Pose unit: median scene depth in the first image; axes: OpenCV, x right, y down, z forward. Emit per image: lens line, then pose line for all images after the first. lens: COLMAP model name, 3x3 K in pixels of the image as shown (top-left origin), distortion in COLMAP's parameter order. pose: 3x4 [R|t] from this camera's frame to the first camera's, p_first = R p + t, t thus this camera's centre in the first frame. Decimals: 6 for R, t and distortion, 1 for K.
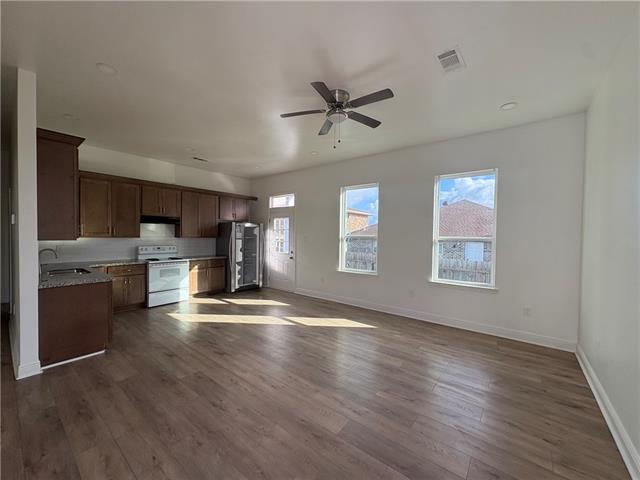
lens RADIAL K [[254.8, 0, 319.9], [0, 254.8, 236.5], [0, 0, 1]] dist [0.005593, -0.000423]
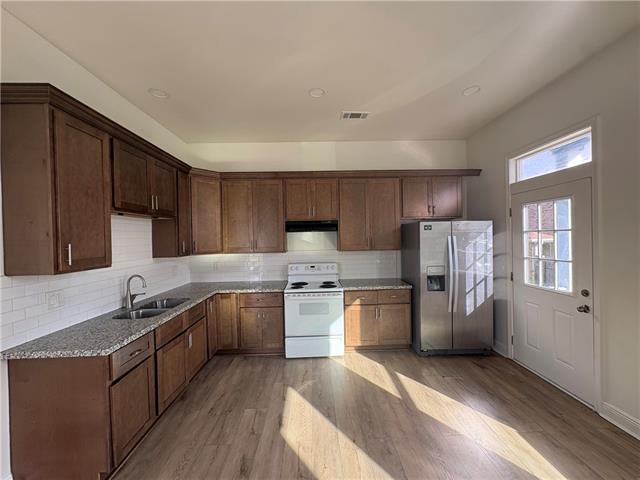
lens RADIAL K [[254.8, 0, 321.9], [0, 254.8, 240.1], [0, 0, 1]] dist [0.005593, -0.000423]
pose [[0.641734, -0.017626, -0.766725, -0.085977], [0.022596, 0.999736, -0.004071, -0.024731], [0.766594, -0.014713, 0.641963, 0.595434]]
